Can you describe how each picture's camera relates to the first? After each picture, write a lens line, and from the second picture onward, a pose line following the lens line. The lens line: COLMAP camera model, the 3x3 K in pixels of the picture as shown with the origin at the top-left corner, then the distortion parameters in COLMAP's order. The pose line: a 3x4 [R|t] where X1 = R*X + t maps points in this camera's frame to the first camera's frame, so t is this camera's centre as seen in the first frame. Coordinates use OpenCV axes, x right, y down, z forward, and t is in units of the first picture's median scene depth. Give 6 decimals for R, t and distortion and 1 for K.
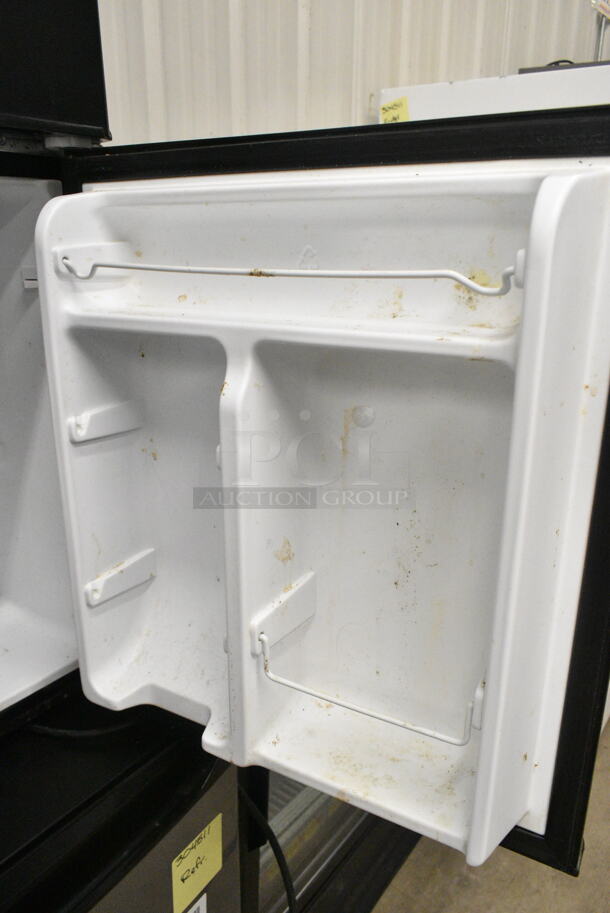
lens RADIAL K [[692.9, 0, 305.0], [0, 692.9, 456.5], [0, 0, 1]] dist [-0.001359, 0.001222]
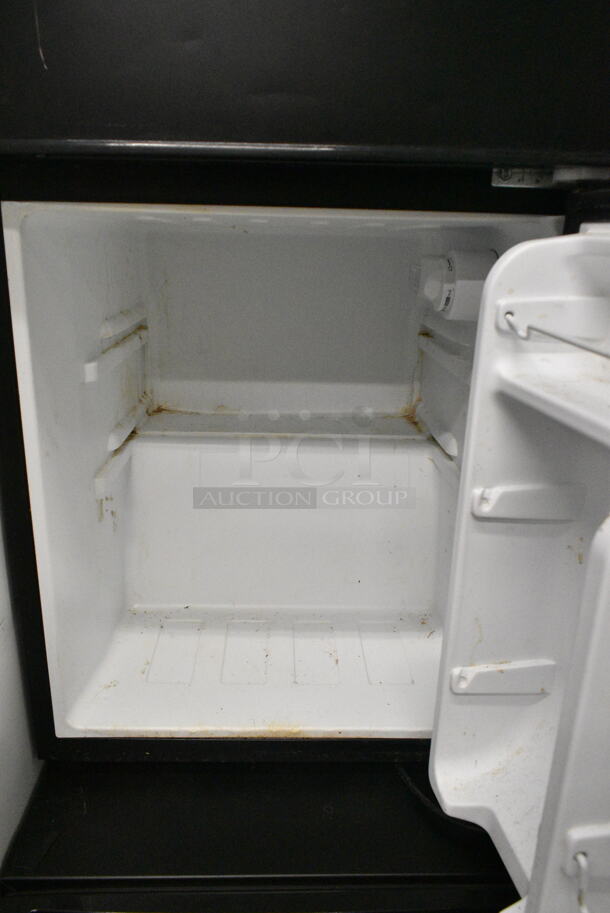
lens RADIAL K [[706.6, 0, 305.0], [0, 706.6, 456.5], [0, 0, 1]] dist [-0.021785, -0.003115]
pose [[0.617457, 0.262704, -0.741440, 0.174585], [-0.263025, 0.957280, 0.120138, -0.140224], [0.741327, 0.120837, 0.660177, 0.231939]]
